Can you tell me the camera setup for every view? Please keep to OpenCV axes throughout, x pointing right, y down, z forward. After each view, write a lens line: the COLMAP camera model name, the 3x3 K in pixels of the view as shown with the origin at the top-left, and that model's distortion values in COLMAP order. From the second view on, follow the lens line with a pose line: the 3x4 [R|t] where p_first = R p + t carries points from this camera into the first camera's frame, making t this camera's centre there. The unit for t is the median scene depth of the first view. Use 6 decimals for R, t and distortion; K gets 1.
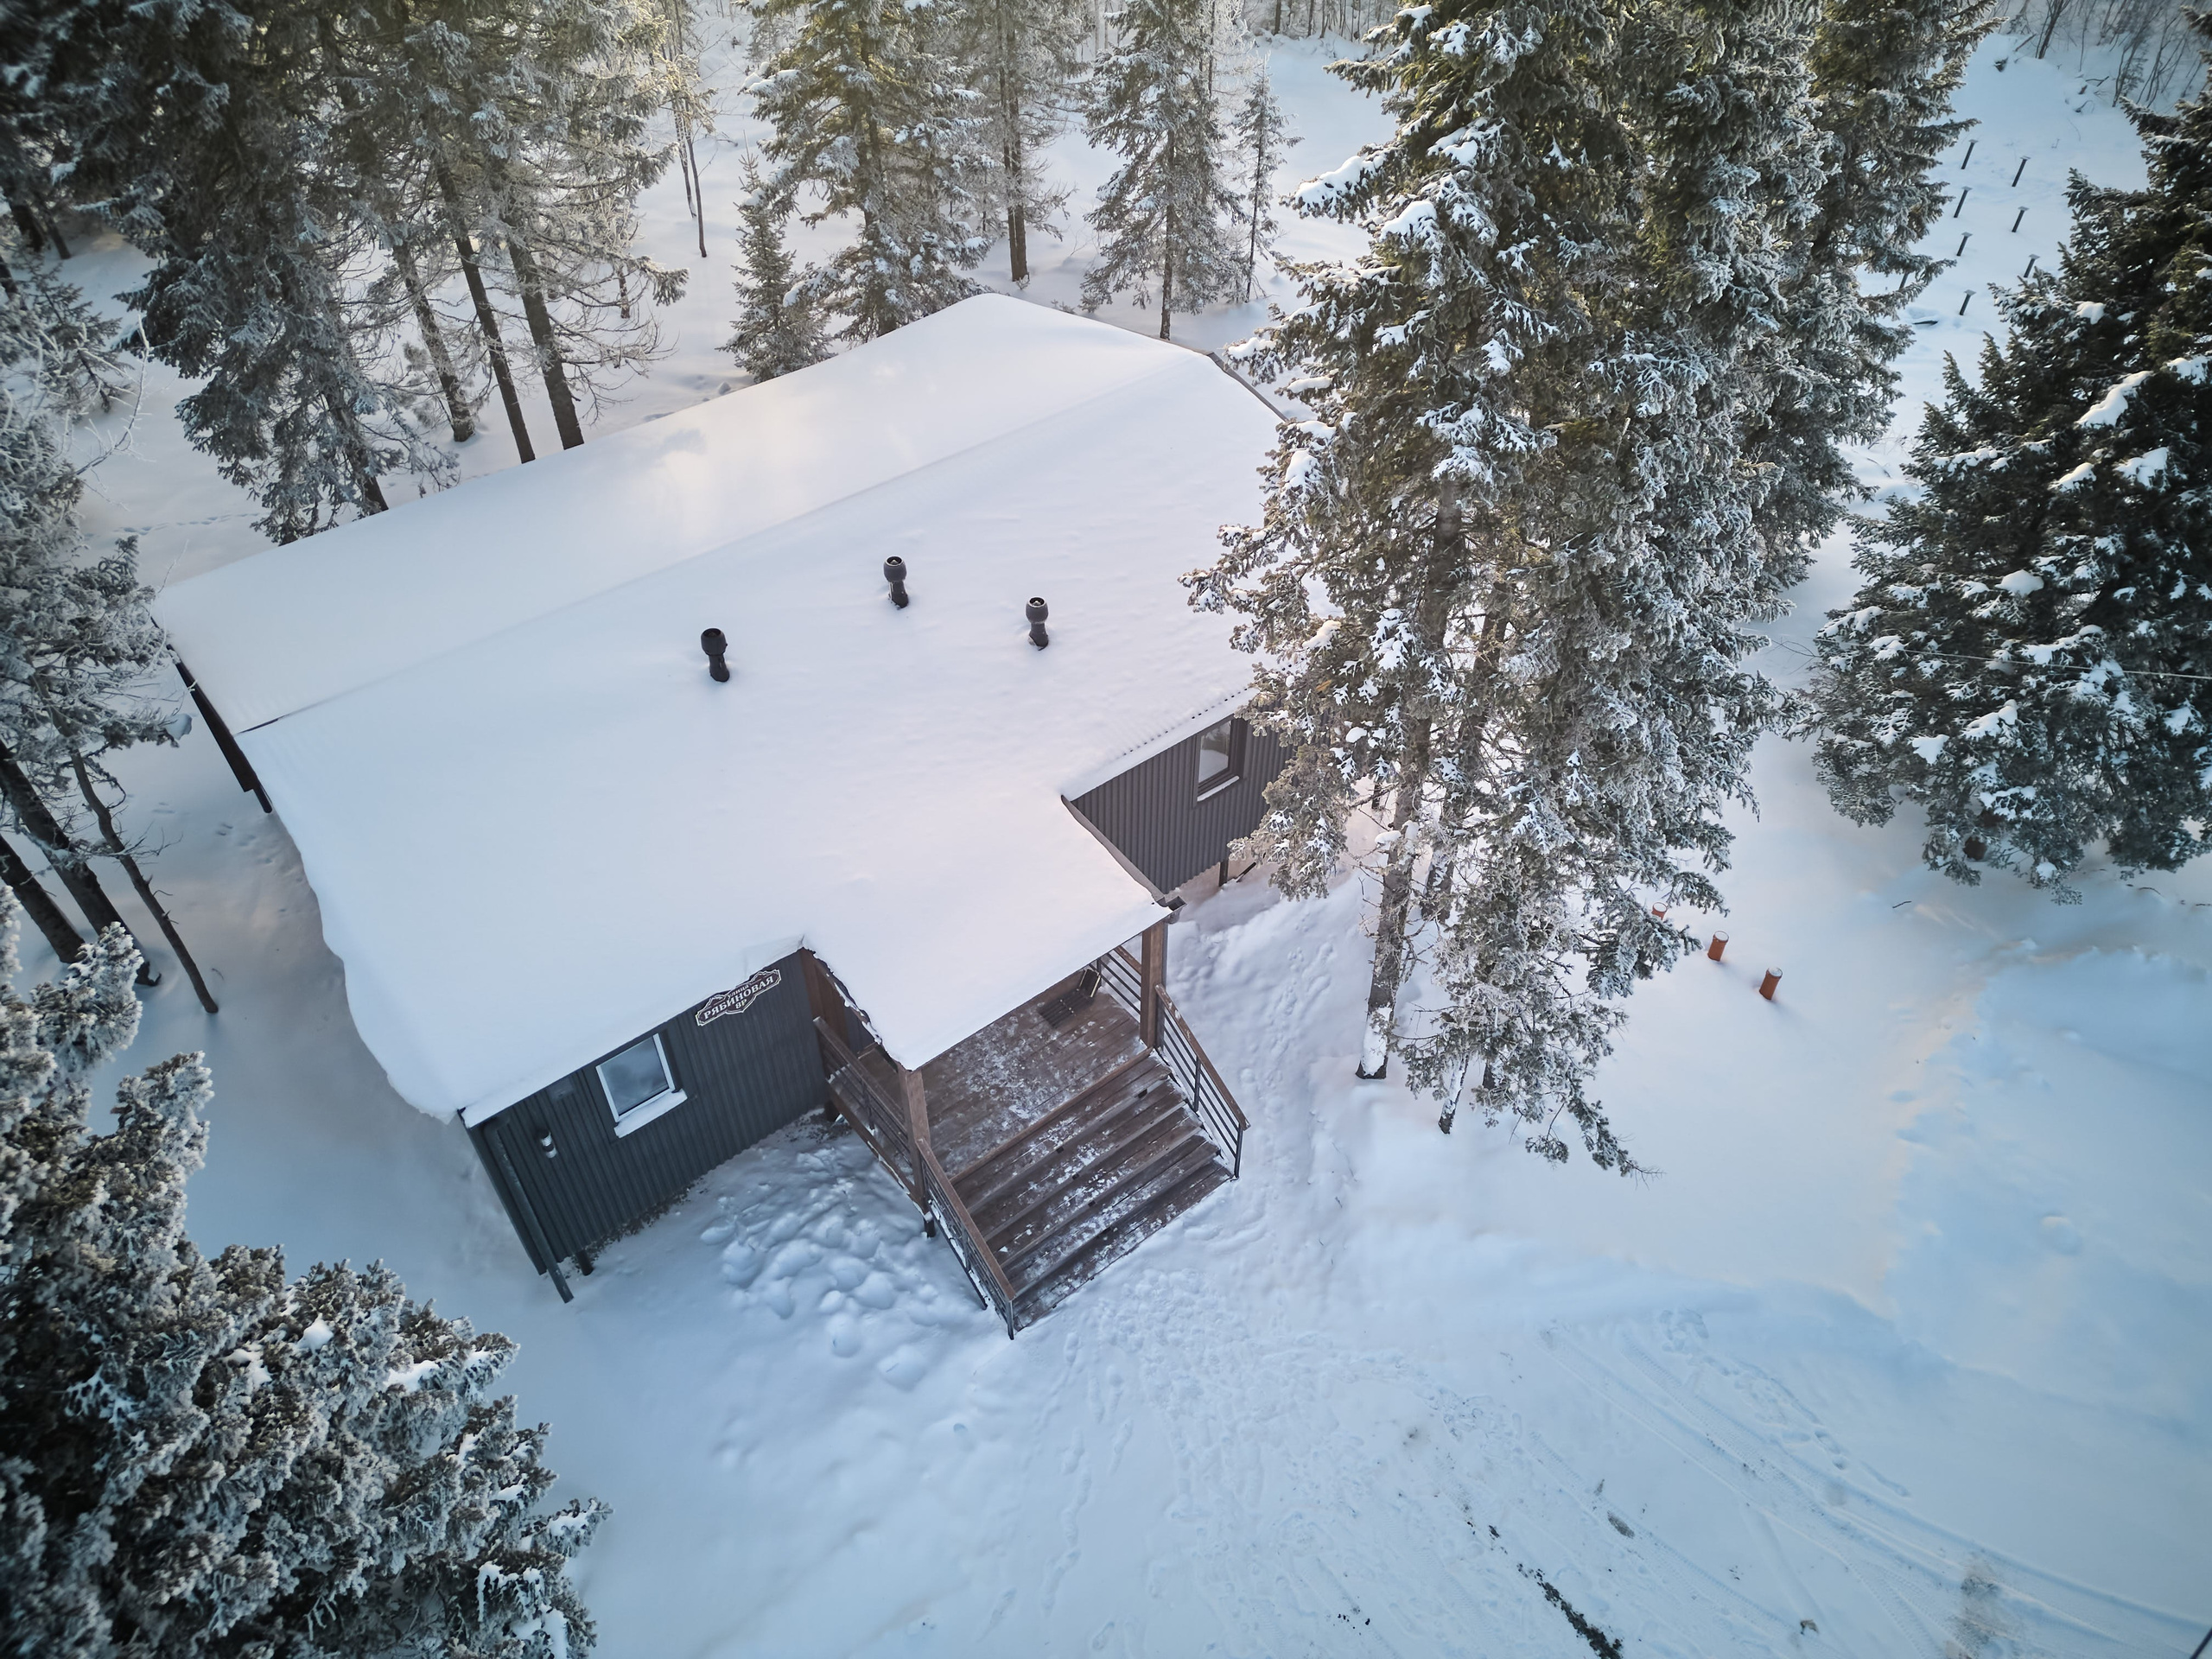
lens RADIAL K [[1534.2, 0, 1116.1], [0, 1534.2, 832.4], [0, 0, 1]] dist [0.083140, -0.070409]
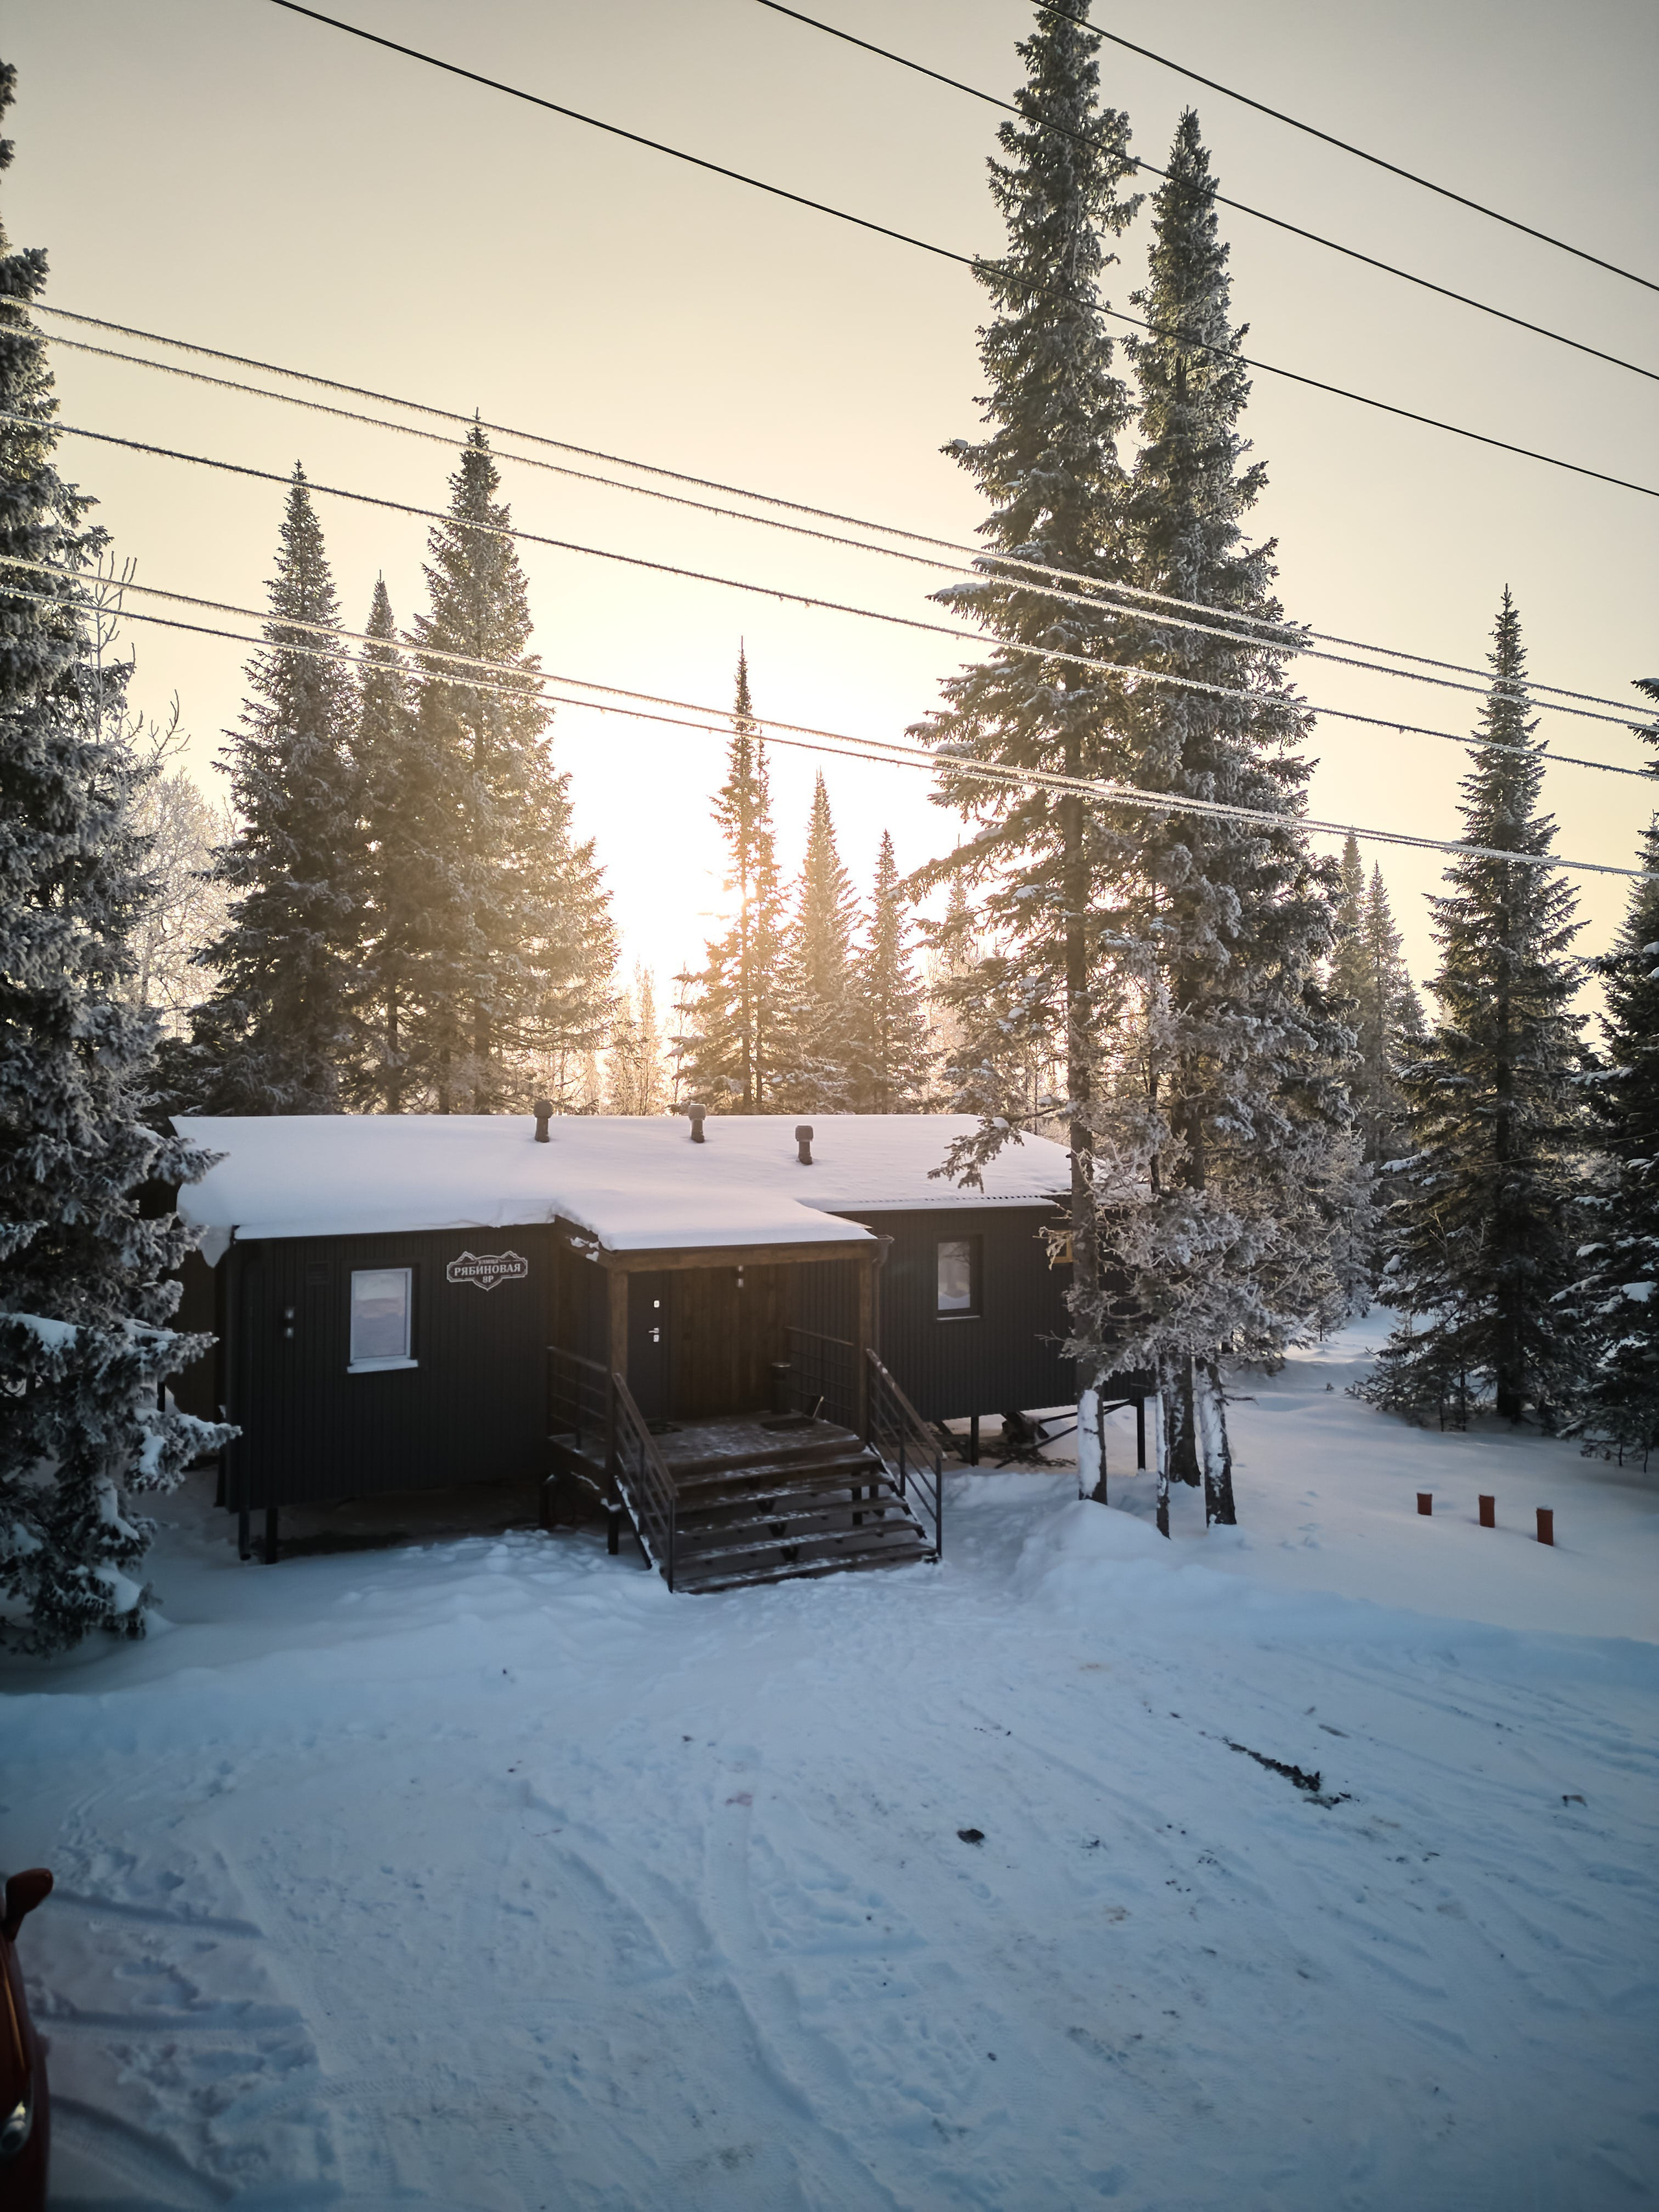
lens RADIAL K [[1534.2, 0, 830.1], [0, 1534.2, 1102.3], [0, 0, 1]] dist [0.083140, -0.070409]
pose [[0.988449, 0.001100, -0.151553, 0.171939], [-0.106796, 0.714581, -0.691352, 0.760086], [0.107536, 0.699551, 0.706444, 0.138973]]
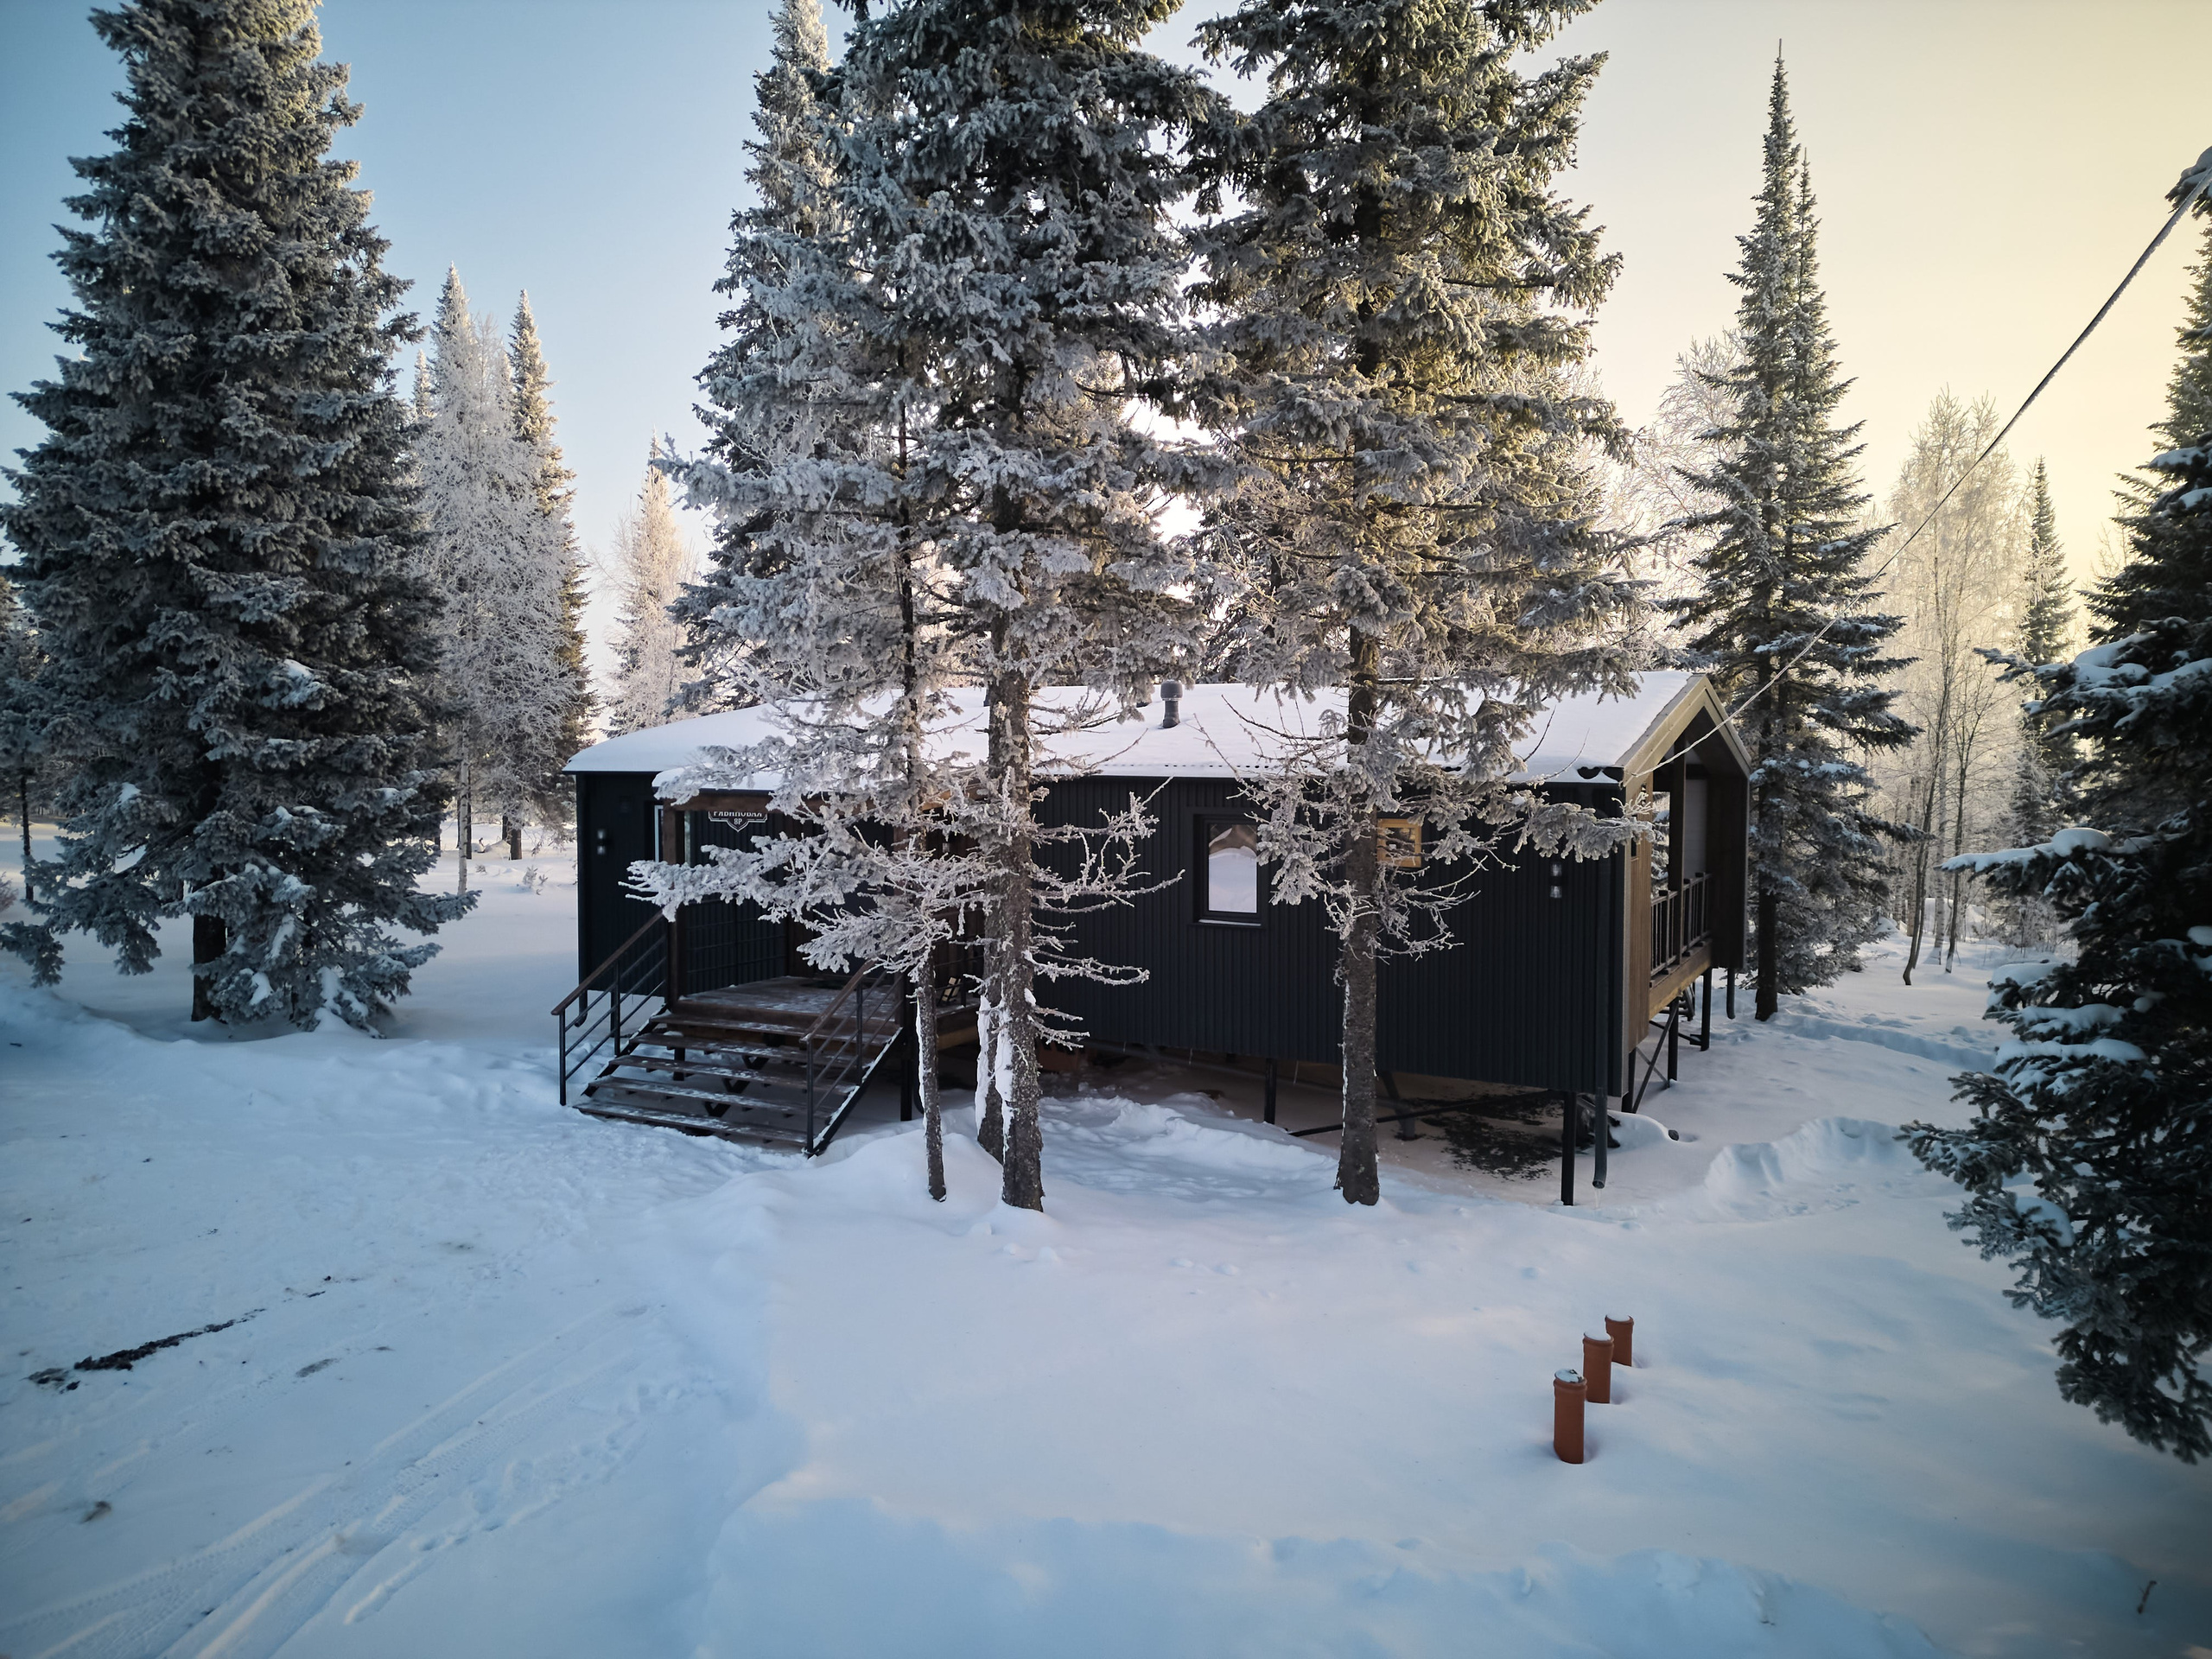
lens RADIAL K [[1534.2, 0, 1109.3], [0, 1534.2, 827.3], [0, 0, 1]] dist [0.083140, -0.070409]
pose [[0.384545, 0.046892, -0.921915, 0.979504], [-0.646375, 0.726686, -0.232651, 0.205158], [0.659033, 0.685368, 0.309753, 0.808239]]
